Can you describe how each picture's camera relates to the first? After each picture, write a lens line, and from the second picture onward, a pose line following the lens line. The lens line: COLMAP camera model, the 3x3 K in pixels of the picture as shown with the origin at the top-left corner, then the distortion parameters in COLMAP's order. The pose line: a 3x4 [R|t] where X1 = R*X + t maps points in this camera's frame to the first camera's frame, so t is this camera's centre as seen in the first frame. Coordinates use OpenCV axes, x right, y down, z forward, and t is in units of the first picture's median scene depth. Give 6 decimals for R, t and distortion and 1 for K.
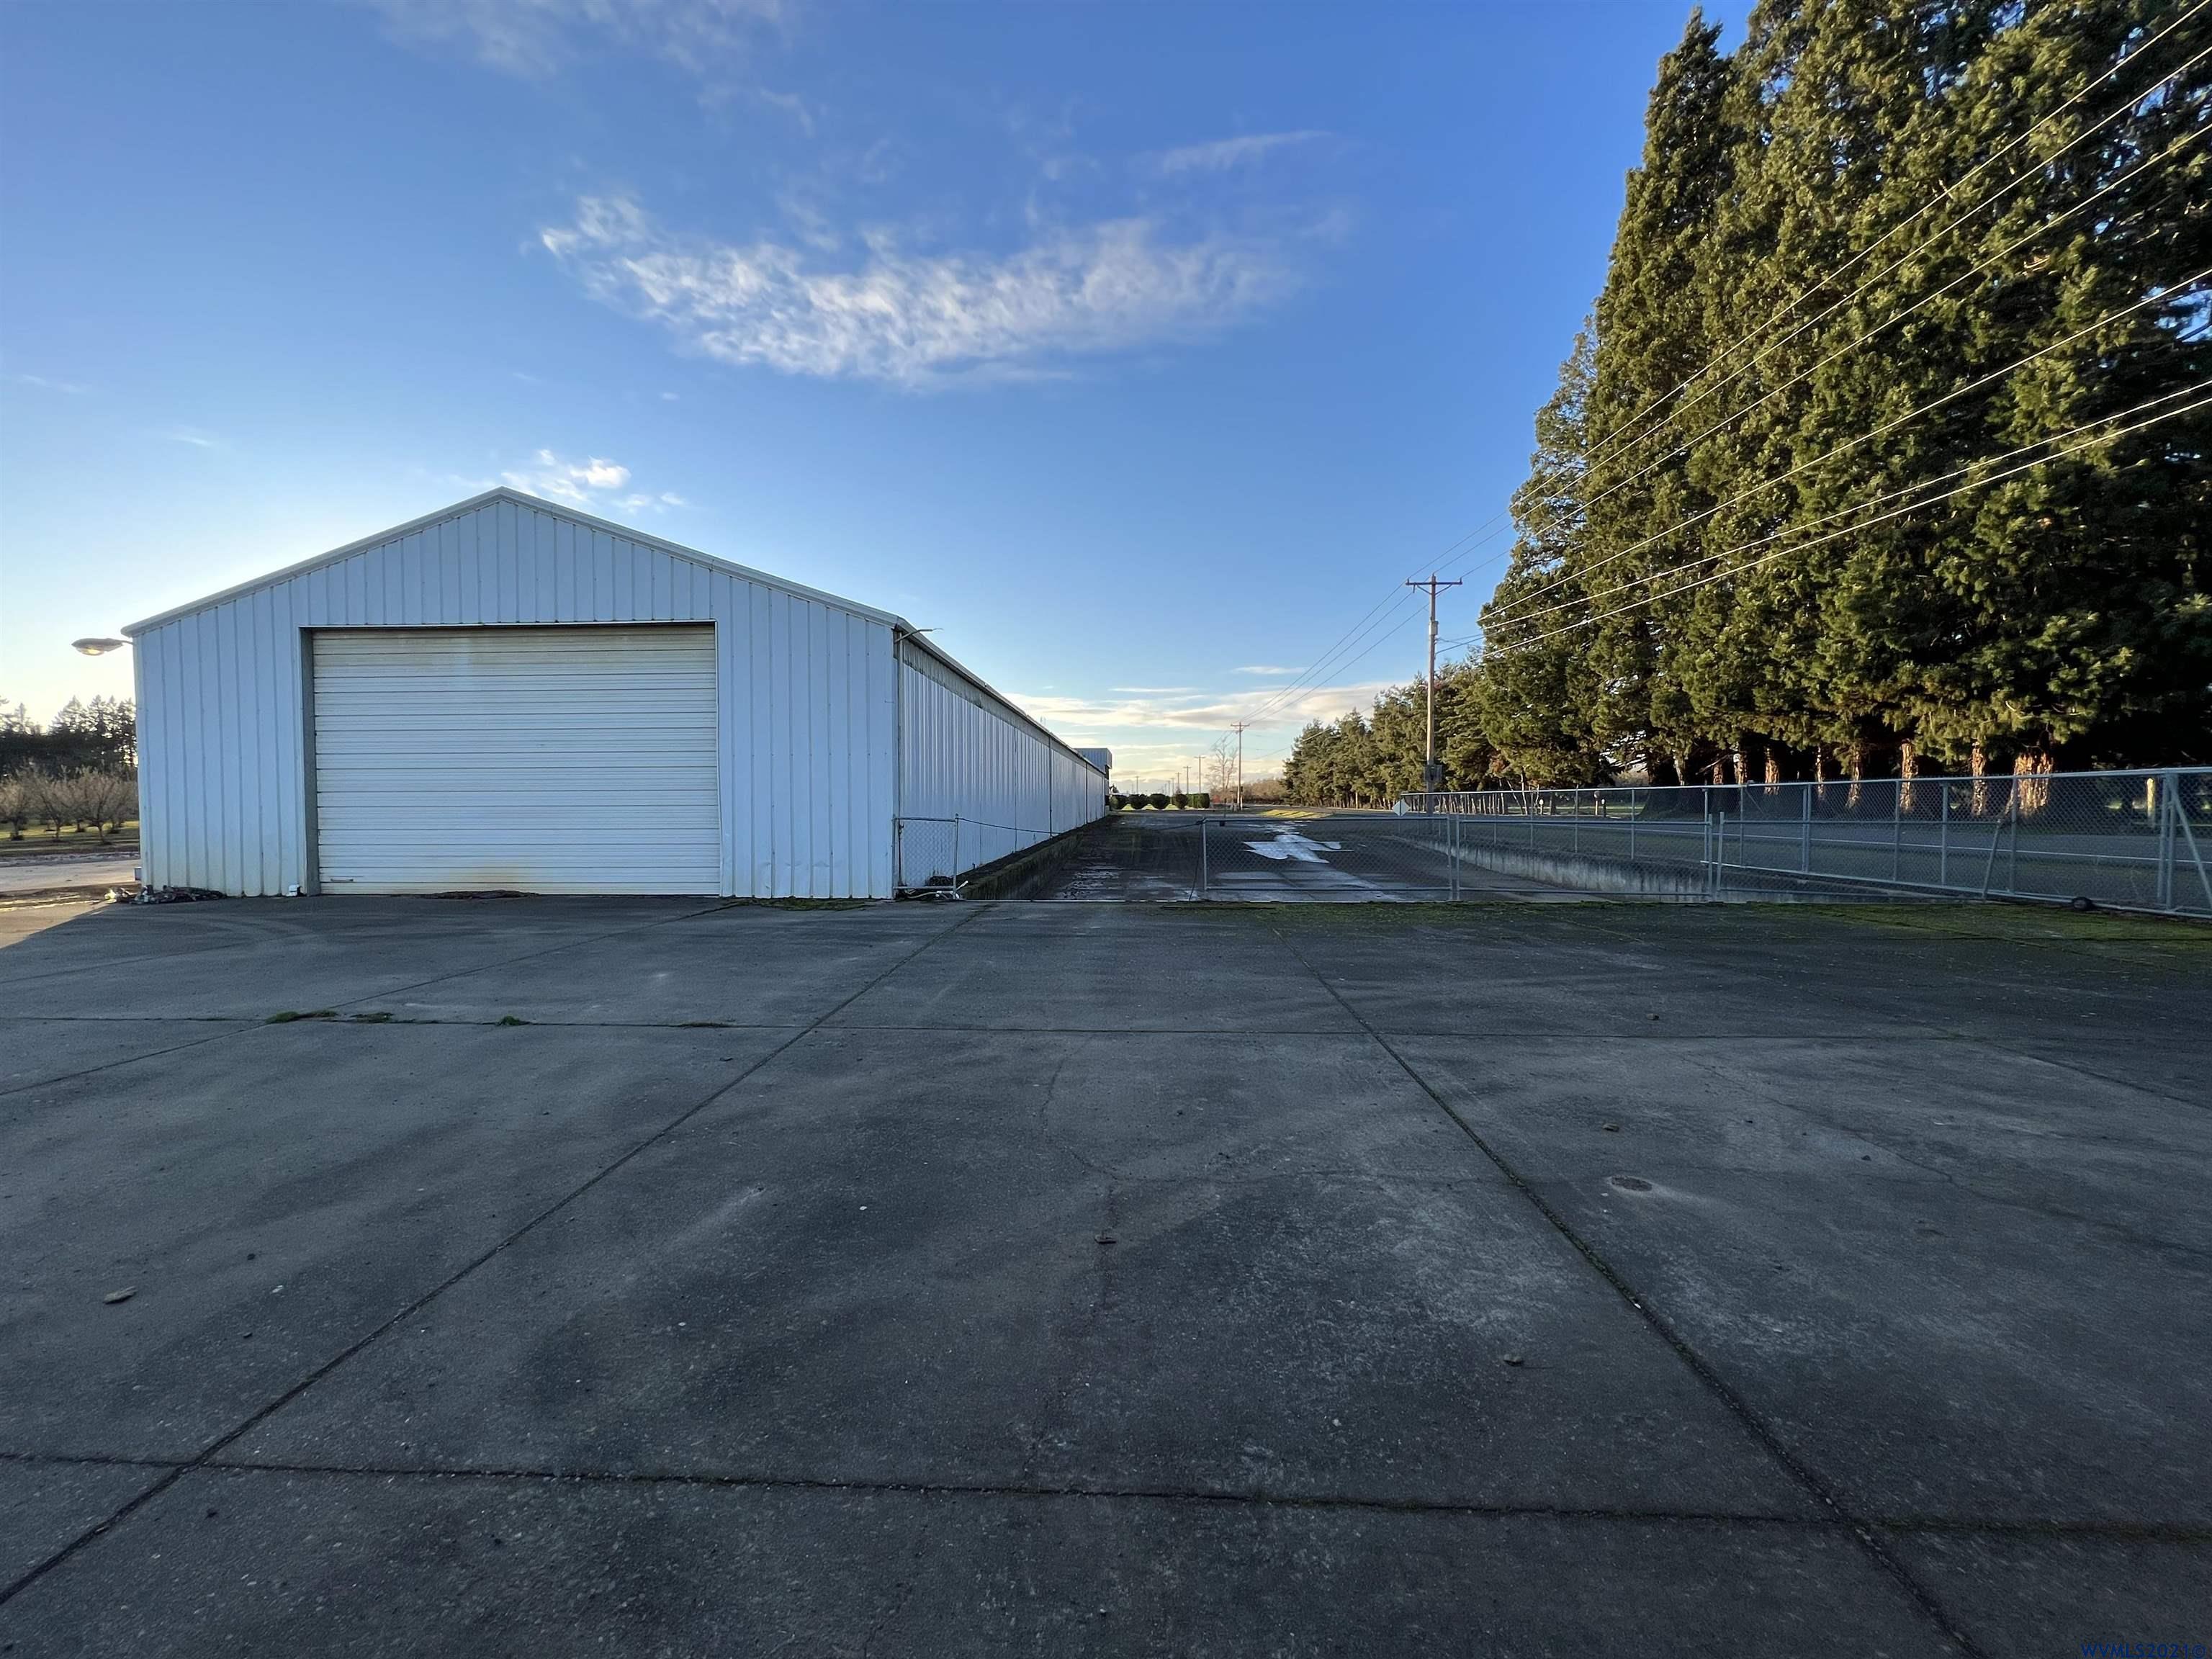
lens RADIAL K [[893.4, 0, 1106.3], [0, 893.4, 875.6], [0, 0, 1]] dist [-0.001429, -0.000070]
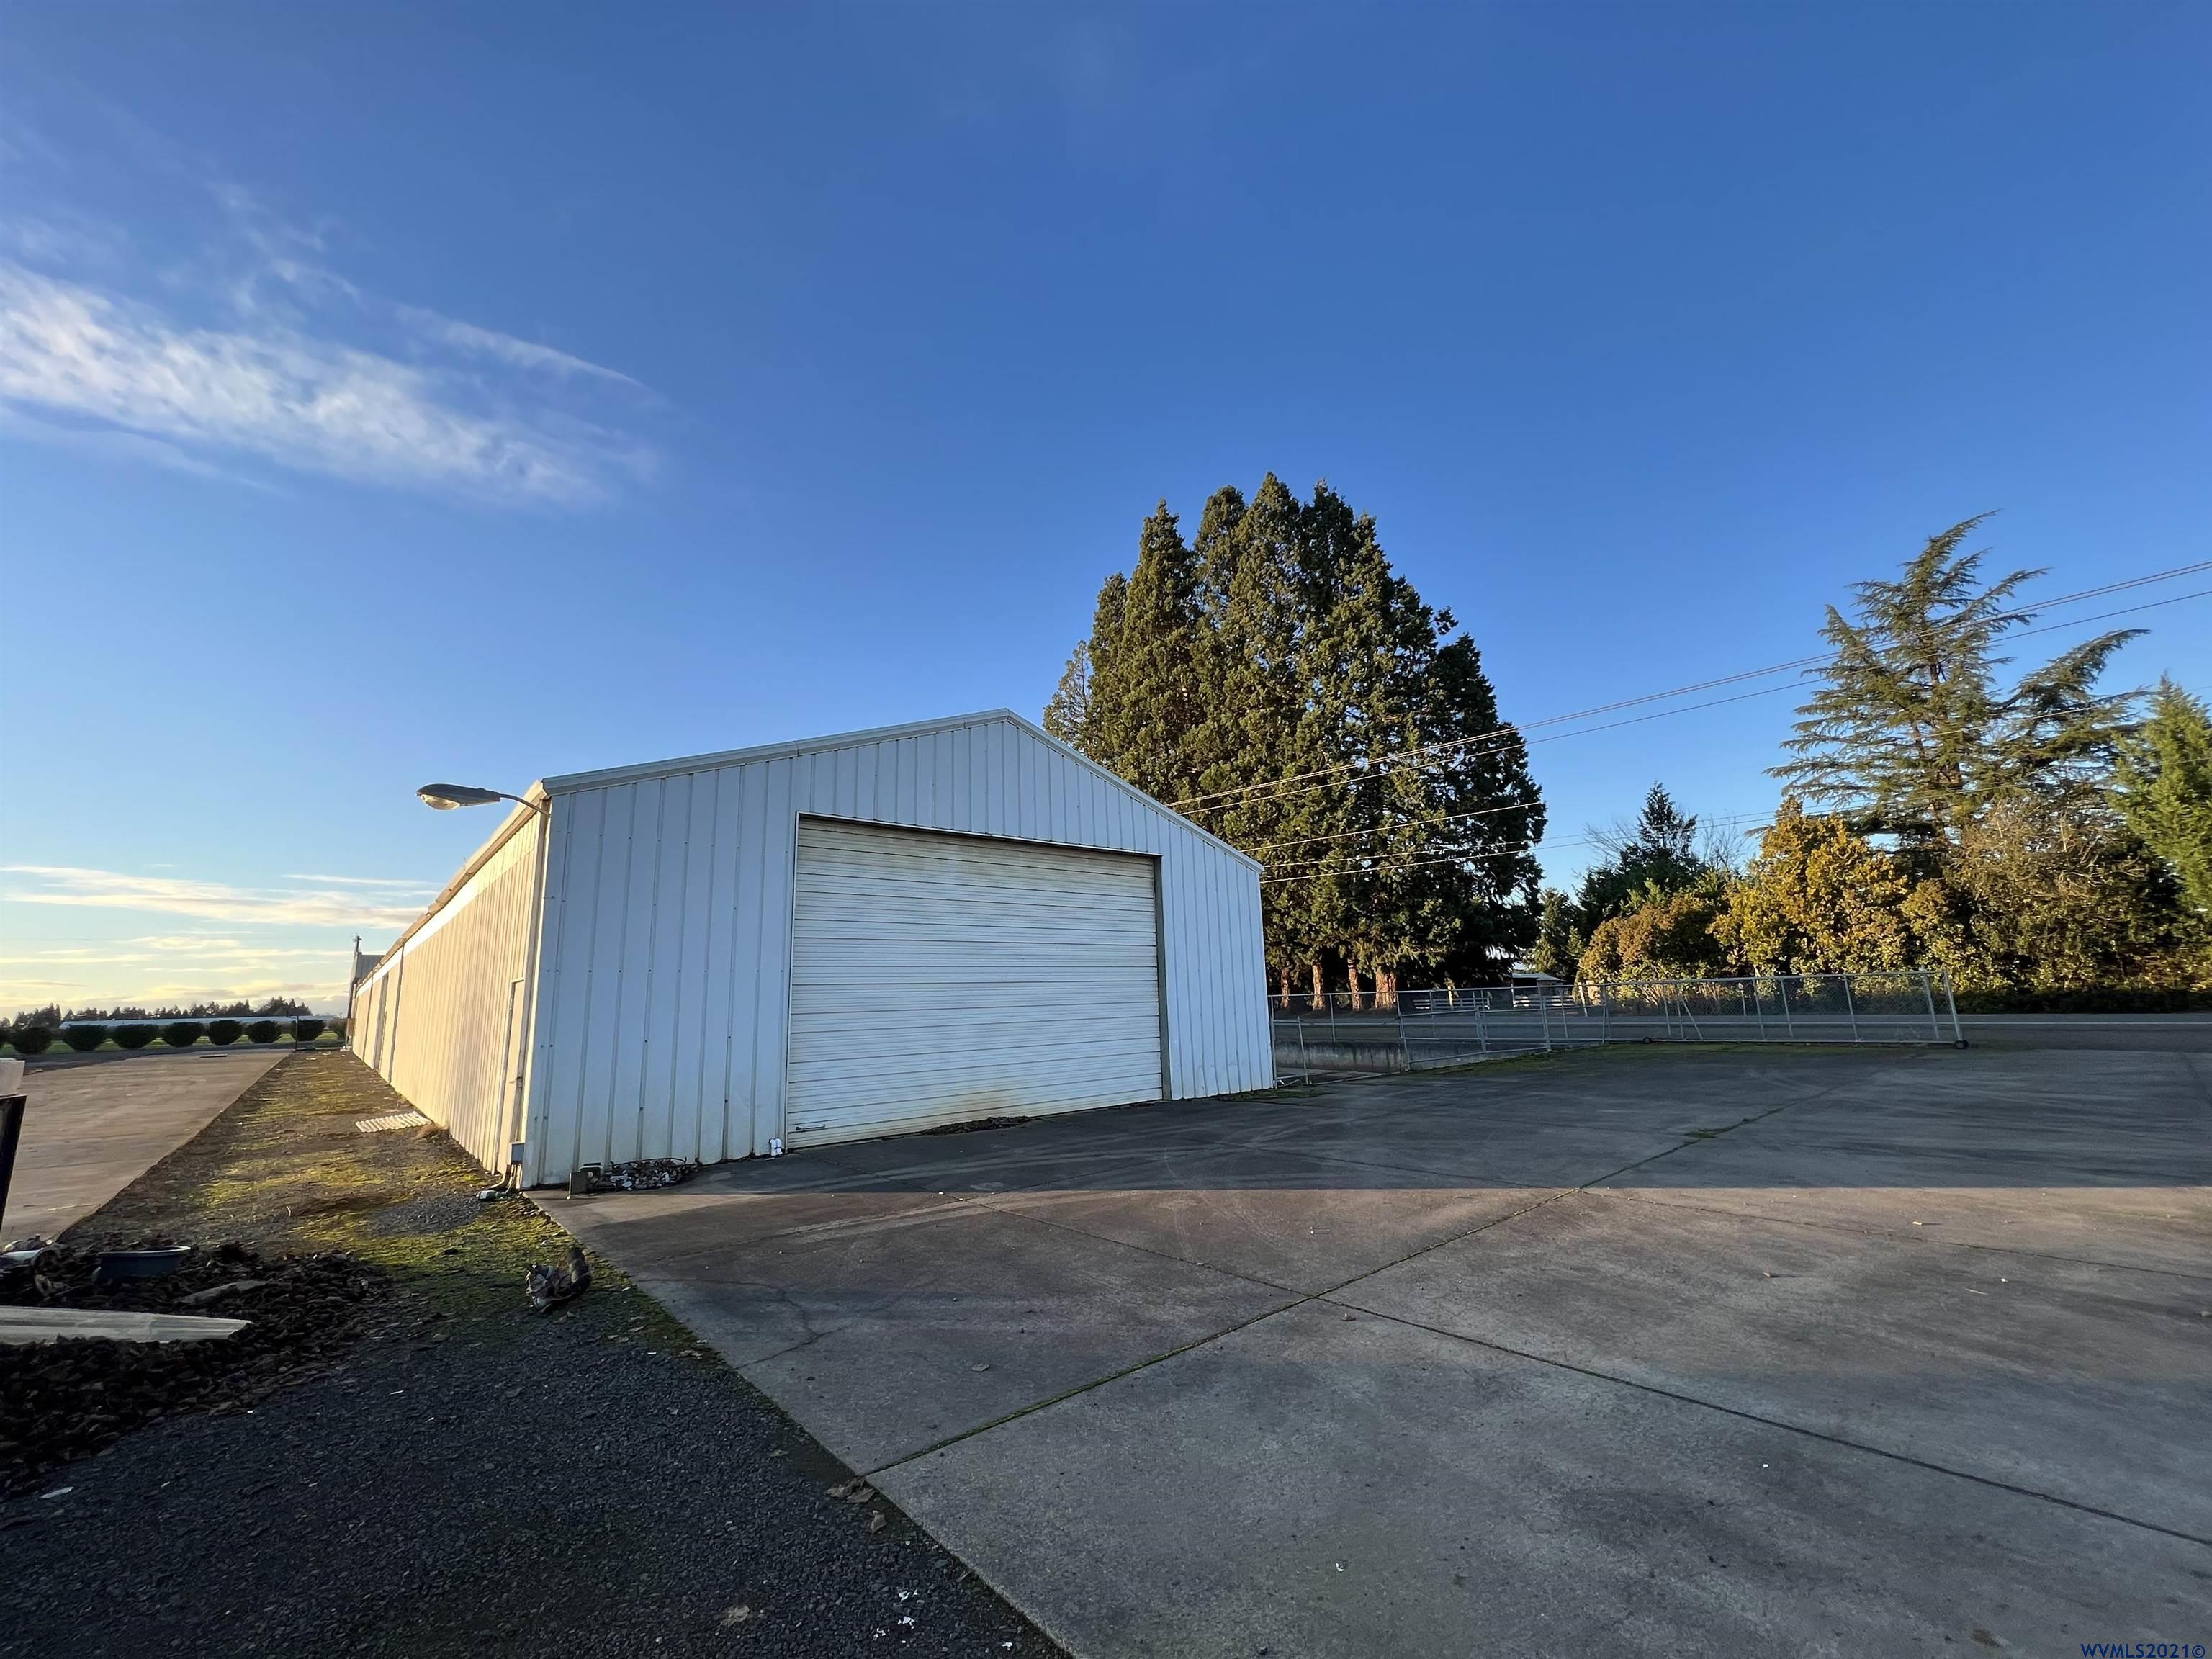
lens RADIAL K [[890.1, 0, 1106.0], [0, 890.1, 829.5], [0, 0, 1]] dist [-0.001020, 0.008299]
pose [[0.737096, 0.115194, 0.665897, -0.657330], [0.076672, 0.964747, -0.251762, -0.016901], [-0.671424, 0.236629, 0.702280, 0.119812]]
